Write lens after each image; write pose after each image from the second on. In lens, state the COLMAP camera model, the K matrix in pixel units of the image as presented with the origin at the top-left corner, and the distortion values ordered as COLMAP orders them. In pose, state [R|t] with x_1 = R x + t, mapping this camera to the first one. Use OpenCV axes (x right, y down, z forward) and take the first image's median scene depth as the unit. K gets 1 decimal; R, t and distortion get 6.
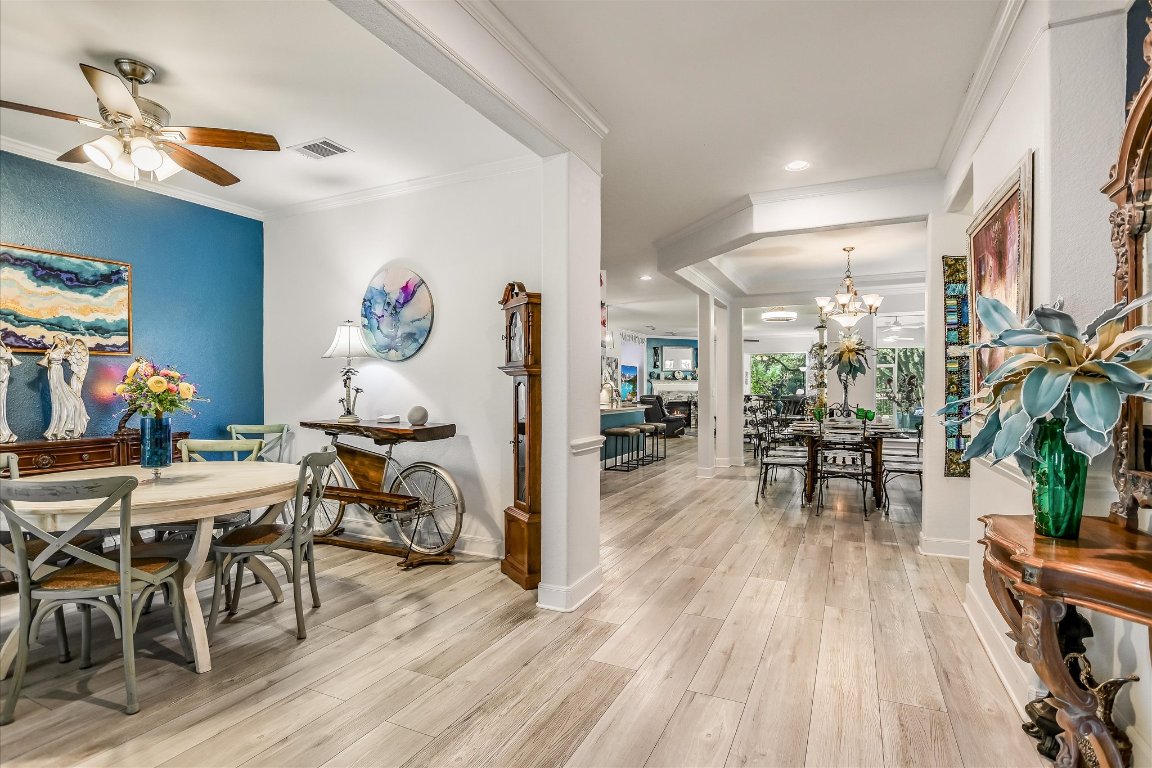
lens RADIAL K [[573.7, 0, 576.2], [0, 573.7, 388.7], [0, 0, 1]] dist [-0.015467, 0.000539]
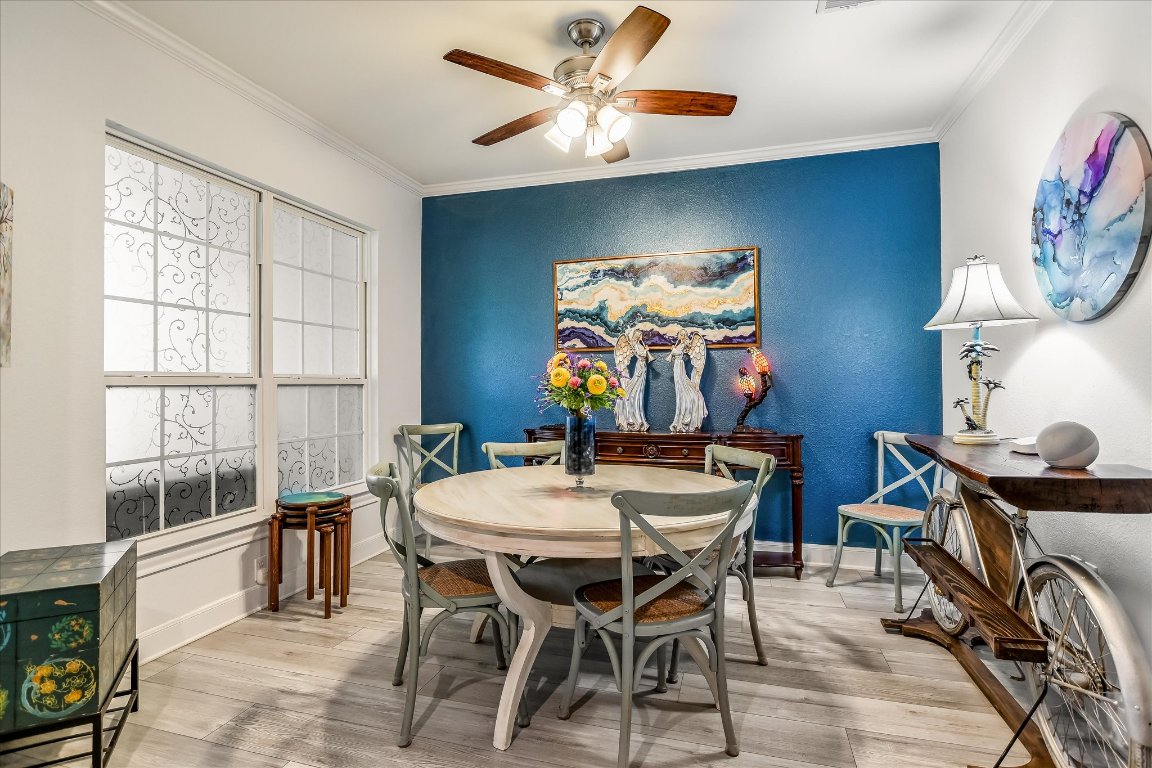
lens RADIAL K [[573.7, 0, 576.3], [0, 573.7, 377.2], [0, 0, 1]] dist [-0.015467, 0.000539]
pose [[0.155962, -0.011864, -0.987692, 0.082084], [0.000840, 0.999929, -0.011879, 0.001953], [0.987763, 0.001023, 0.155961, 0.600321]]
